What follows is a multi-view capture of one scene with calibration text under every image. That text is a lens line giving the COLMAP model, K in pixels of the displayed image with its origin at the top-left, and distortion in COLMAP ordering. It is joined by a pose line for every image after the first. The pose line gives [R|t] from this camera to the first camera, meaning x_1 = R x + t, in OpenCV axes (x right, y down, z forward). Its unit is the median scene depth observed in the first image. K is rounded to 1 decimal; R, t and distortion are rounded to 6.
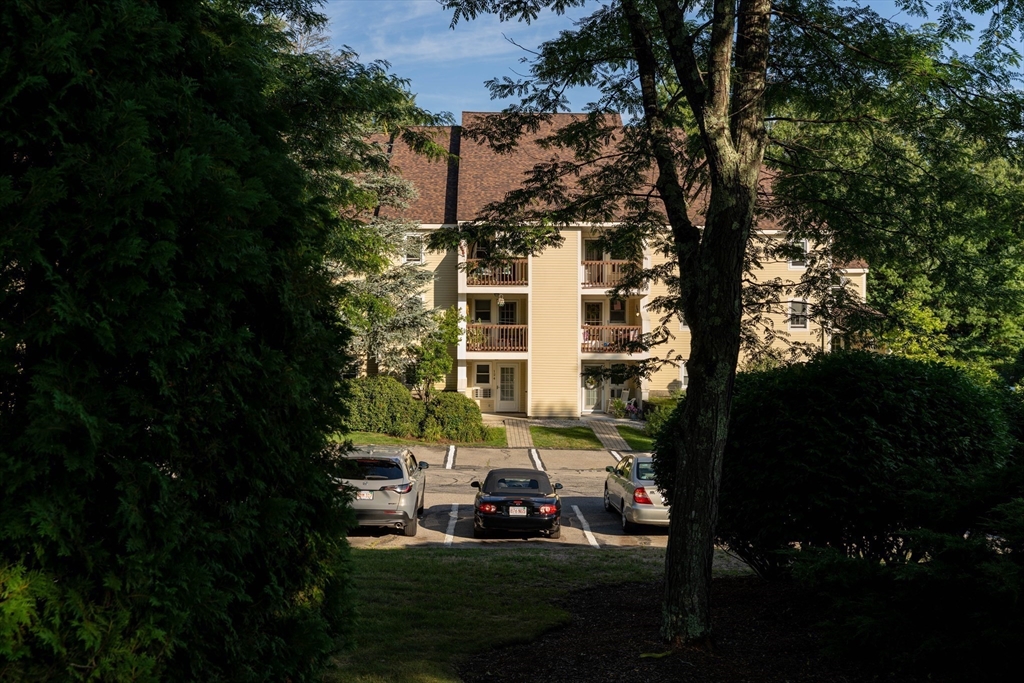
lens RADIAL K [[1098.9, 0, 512.0], [0, 1098.9, 341.5], [0, 0, 1]] dist [0.006086, 0.001454]
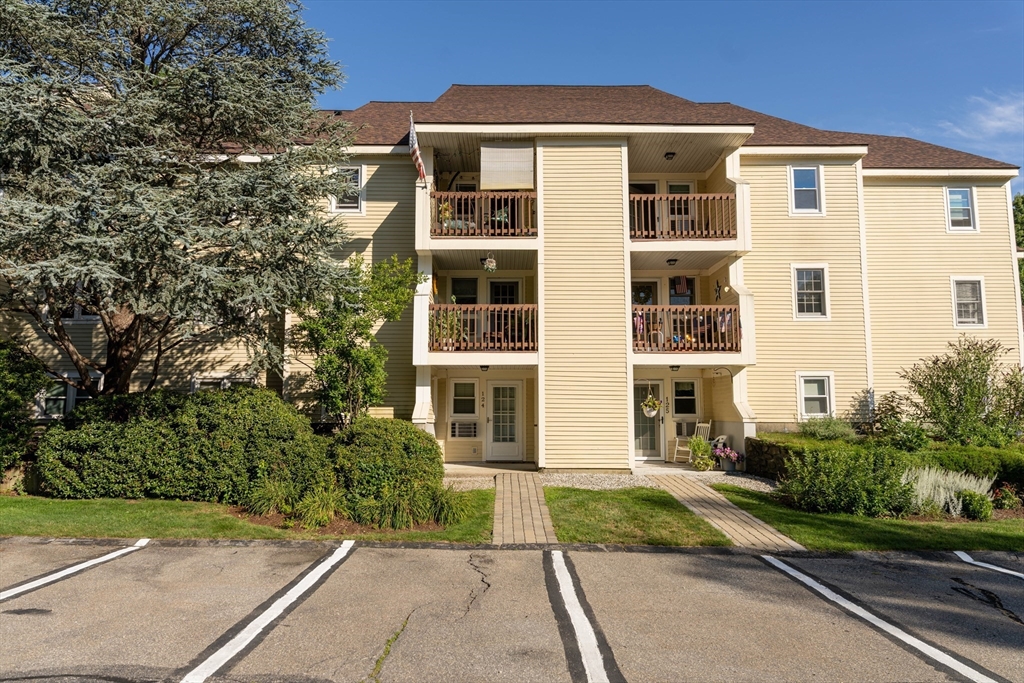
lens RADIAL K [[696.2, 0, 512.0], [0, 696.2, 341.5], [0, 0, 1]] dist [0.005546, -0.009796]
pose [[0.999816, -0.007018, -0.017854, 0.007472], [0.004869, 0.993040, -0.117673, 0.046185], [0.018555, 0.117565, 0.992892, 0.644419]]
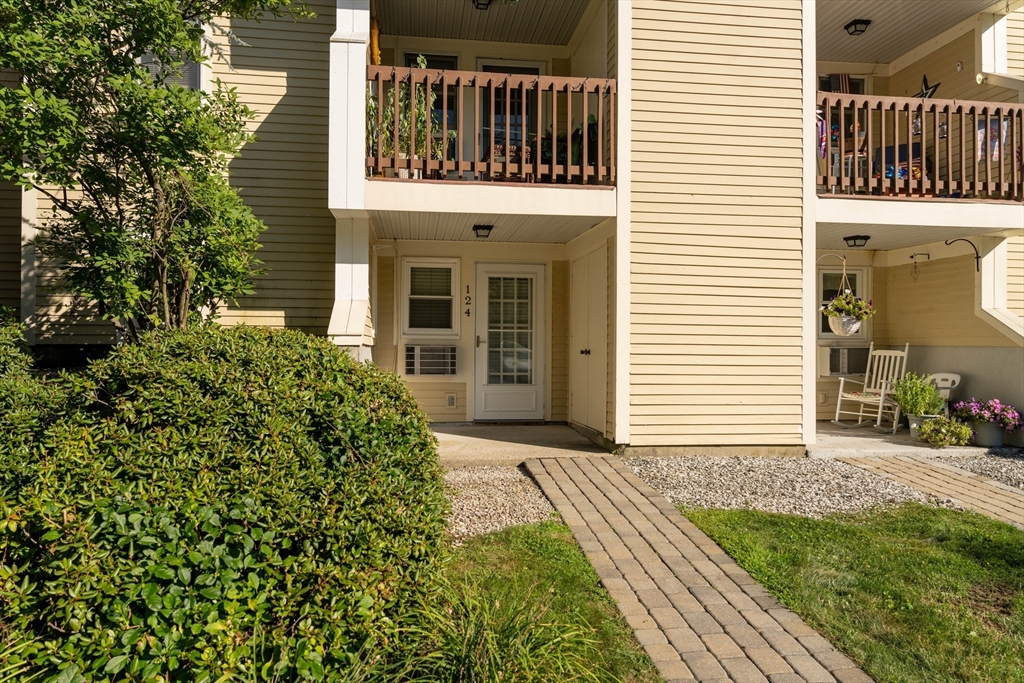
lens RADIAL K [[715.4, 0, 512.0], [0, 715.4, 341.5], [0, 0, 1]] dist [0.034706, 0.000148]
pose [[0.994051, 0.002484, 0.108883, -0.026907], [-0.001006, 0.999907, -0.013629, 0.046786], [-0.108907, 0.013438, 0.993961, 0.839711]]
